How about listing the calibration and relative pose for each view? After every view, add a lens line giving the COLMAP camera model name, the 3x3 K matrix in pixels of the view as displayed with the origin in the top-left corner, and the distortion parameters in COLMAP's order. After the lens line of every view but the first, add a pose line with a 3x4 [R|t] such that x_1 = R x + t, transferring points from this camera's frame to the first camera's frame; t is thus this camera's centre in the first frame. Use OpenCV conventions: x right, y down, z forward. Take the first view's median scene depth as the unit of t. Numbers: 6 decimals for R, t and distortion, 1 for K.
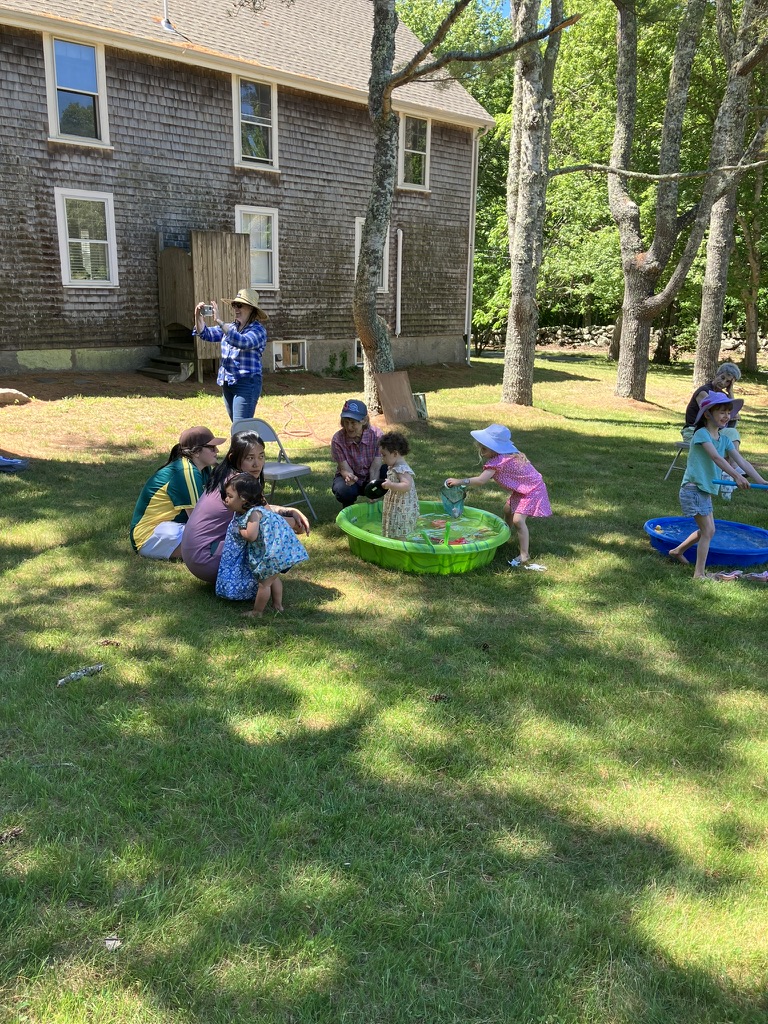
lens RADIAL K [[835.8, 0, 393.2], [0, 835.8, 515.9], [0, 0, 1]] dist [-0.003317, 0.010840]
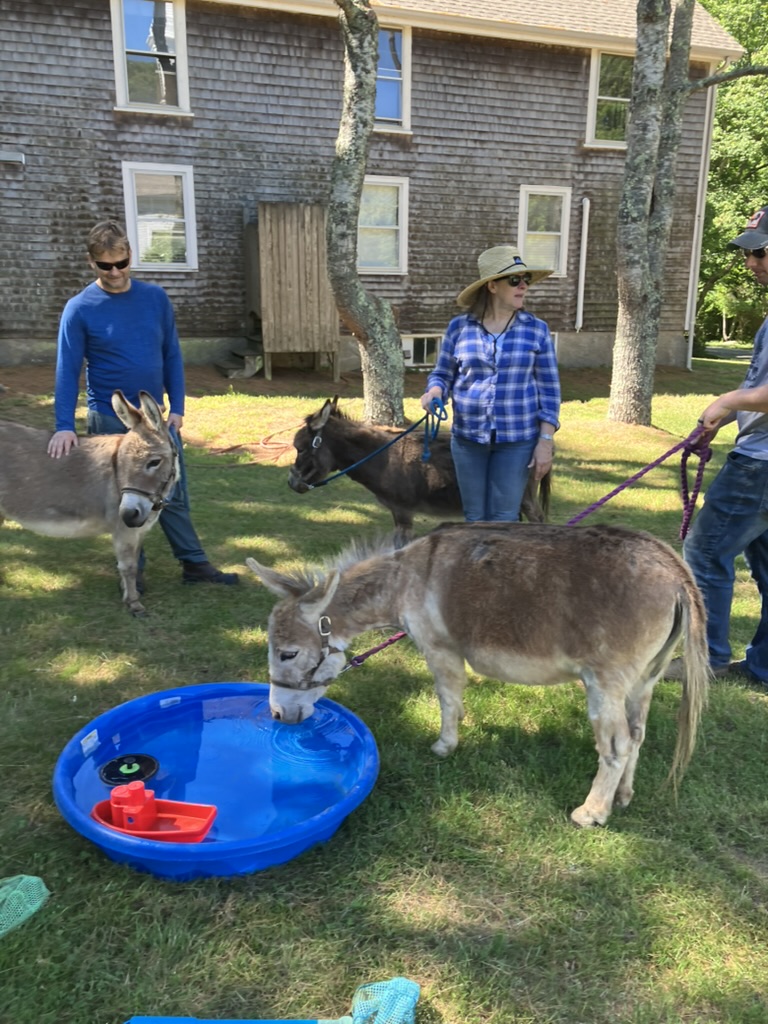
lens RADIAL K [[835.8, 0, 411.9], [0, 835.8, 503.9], [0, 0, 1]] dist [-0.003317, 0.010840]
pose [[0.917107, 0.088517, -0.388690, 0.246855], [-0.094741, 0.995497, 0.003167, -0.048348], [0.387220, 0.033920, 0.921363, 0.265424]]
